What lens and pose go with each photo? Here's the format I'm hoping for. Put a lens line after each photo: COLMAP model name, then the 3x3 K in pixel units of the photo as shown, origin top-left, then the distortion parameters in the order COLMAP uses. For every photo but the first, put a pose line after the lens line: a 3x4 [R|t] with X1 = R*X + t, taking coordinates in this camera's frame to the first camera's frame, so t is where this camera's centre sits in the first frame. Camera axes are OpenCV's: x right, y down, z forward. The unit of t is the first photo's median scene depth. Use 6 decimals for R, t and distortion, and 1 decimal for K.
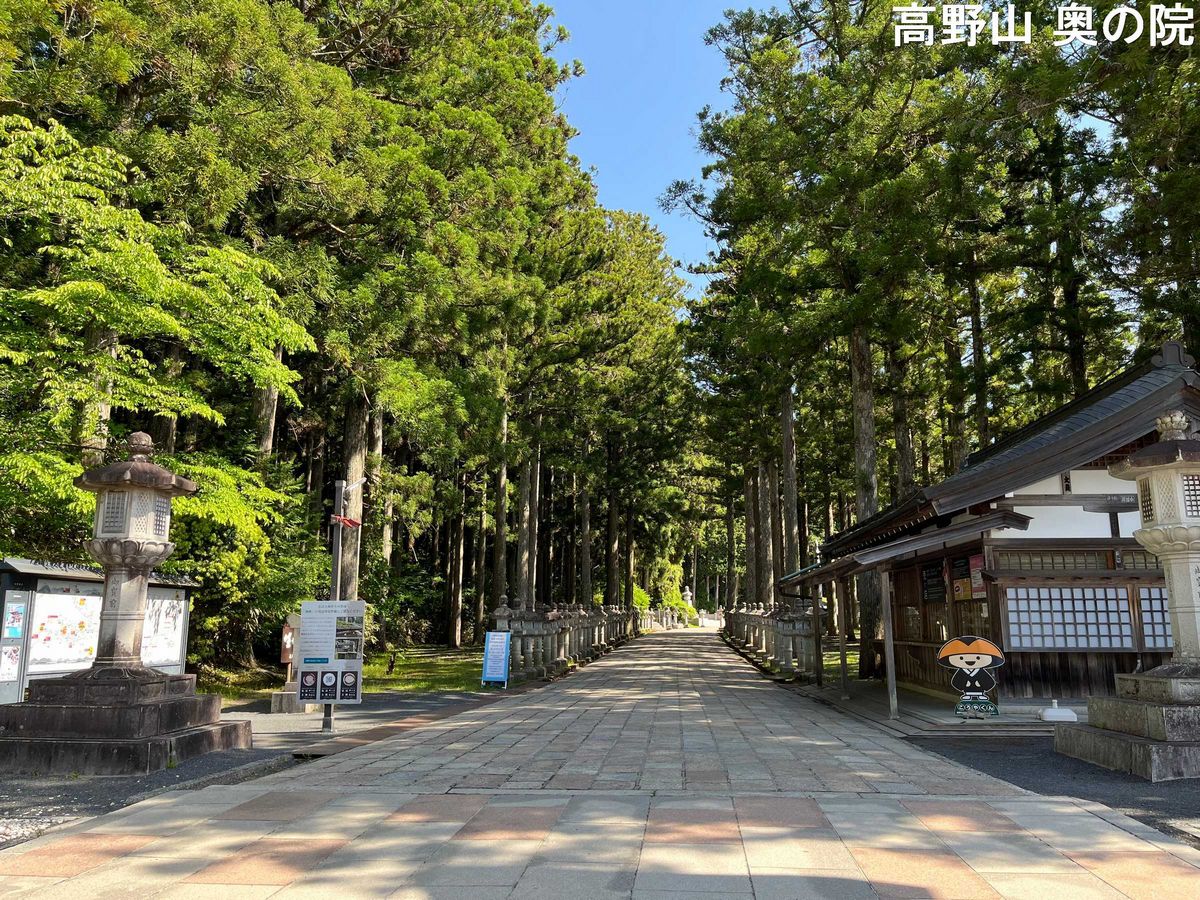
lens RADIAL K [[910.9, 0, 600.0], [0, 910.9, 450.0], [0, 0, 1]] dist [0.025215, -0.005189]
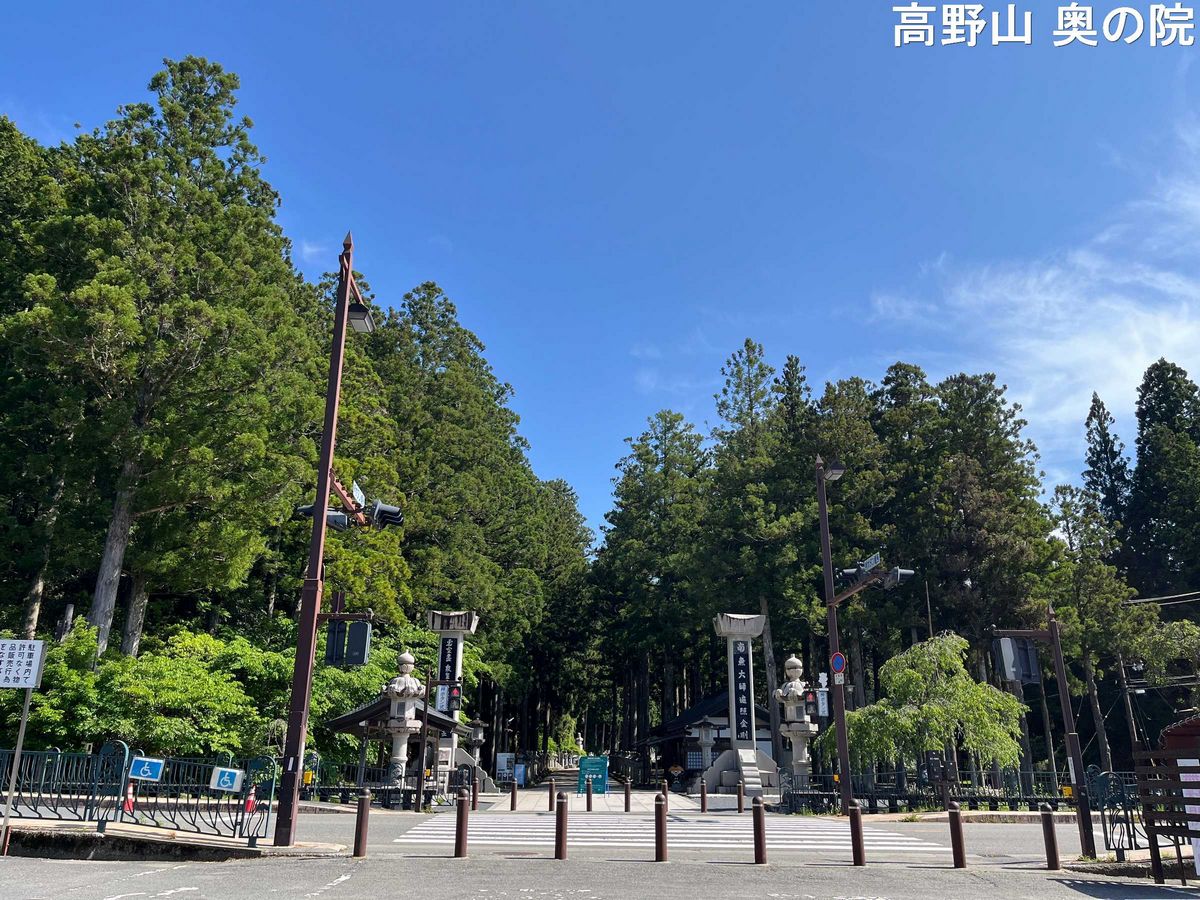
lens RADIAL K [[910.9, 0, 600.0], [0, 910.9, 450.0], [0, 0, 1]] dist [0.025215, -0.005189]
pose [[0.992025, 0.051155, 0.115192, -0.380954], [-0.034110, 0.988792, -0.145353, -0.494728], [-0.121336, 0.140265, 0.982651, -2.693738]]
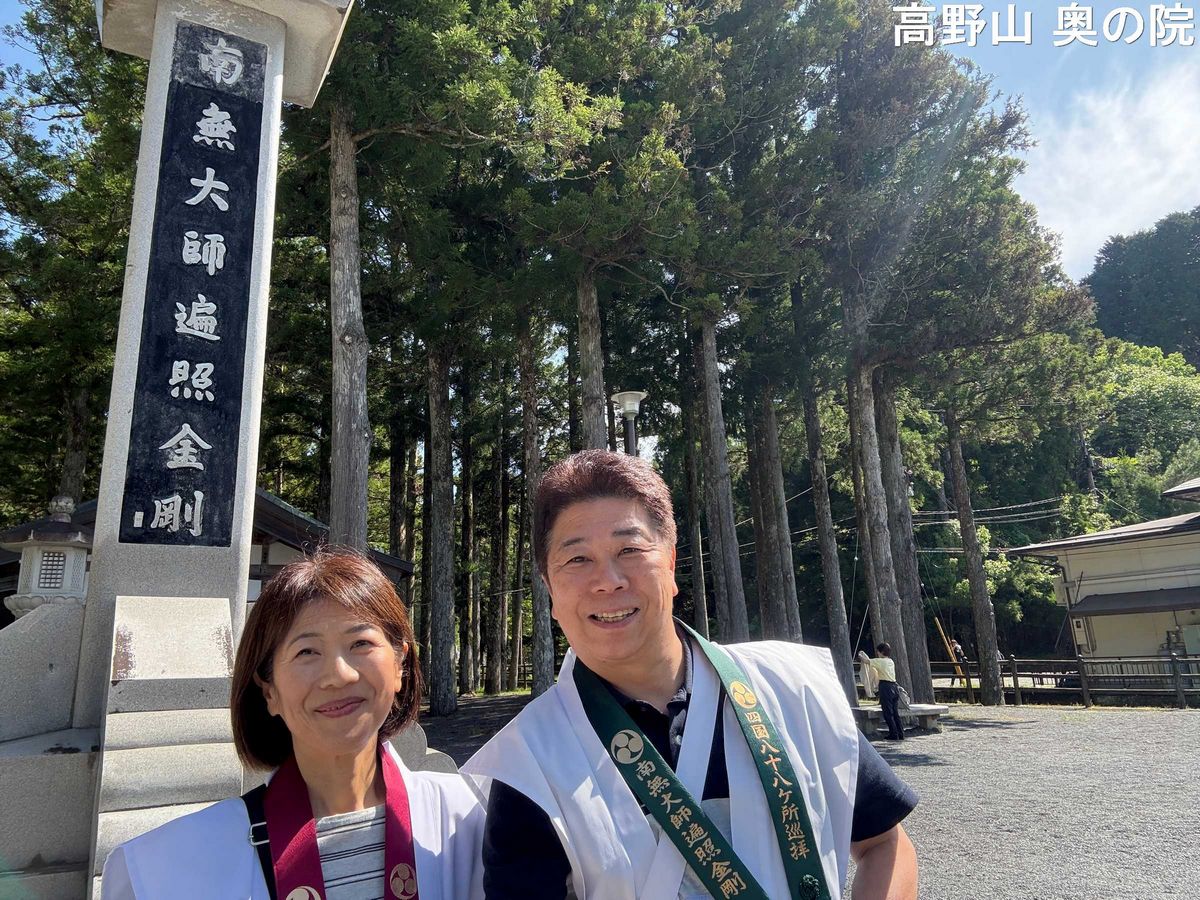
lens RADIAL K [[817.4, 0, 600.0], [0, 817.4, 447.1], [0, 0, 1]] dist [0.081633, -0.104167]
pose [[0.802704, 0.118329, 0.584521, 0.389702], [-0.072684, 0.992223, -0.101049, -0.034423], [-0.591932, 0.038627, 0.805062, -0.193036]]
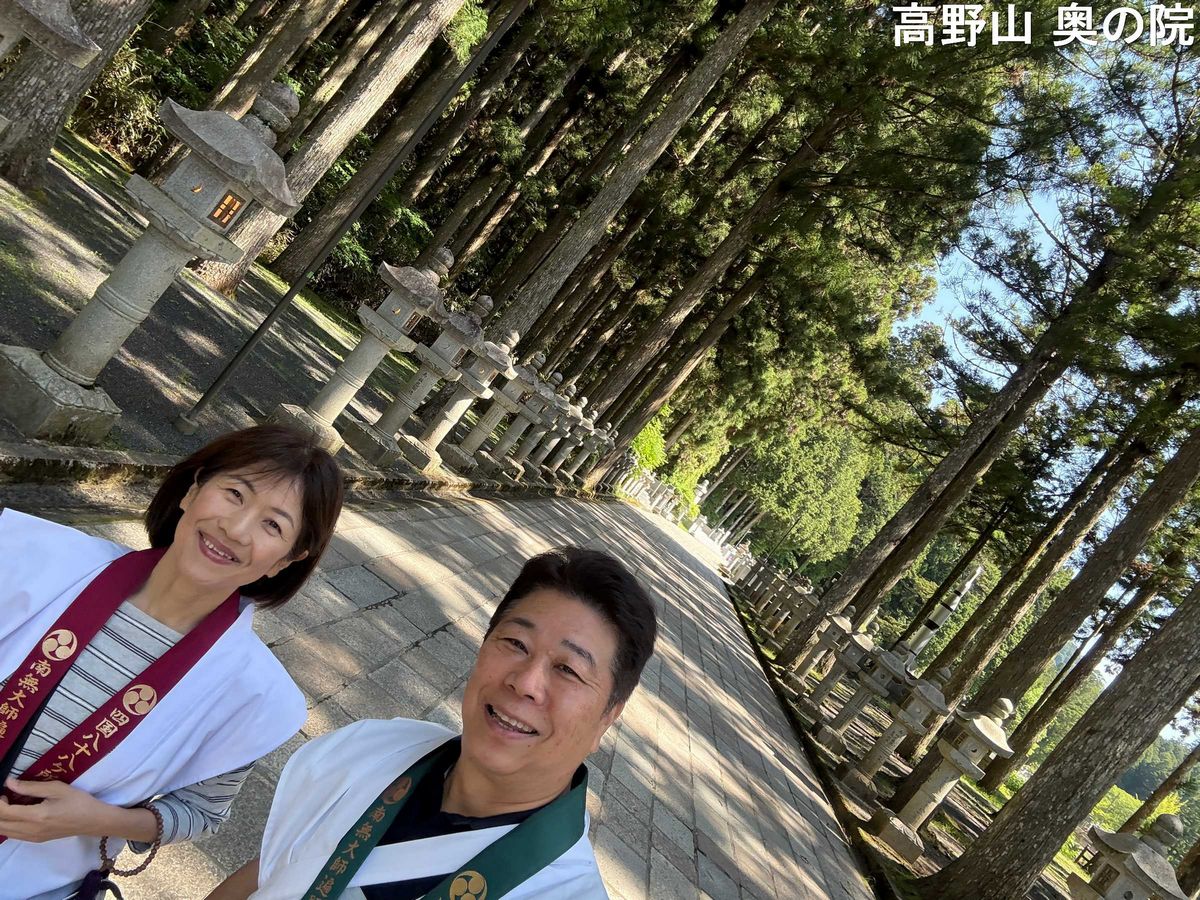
lens RADIAL K [[805.8, 0, 600.1], [0, 805.8, 453.0], [0, 0, 1]] dist [0.100921, -0.131352]
pose [[0.779562, 0.626203, -0.012383, 0.166471], [-0.612747, 0.766607, 0.191976, 0.519922], [0.129709, -0.142070, 0.981321, 2.973387]]
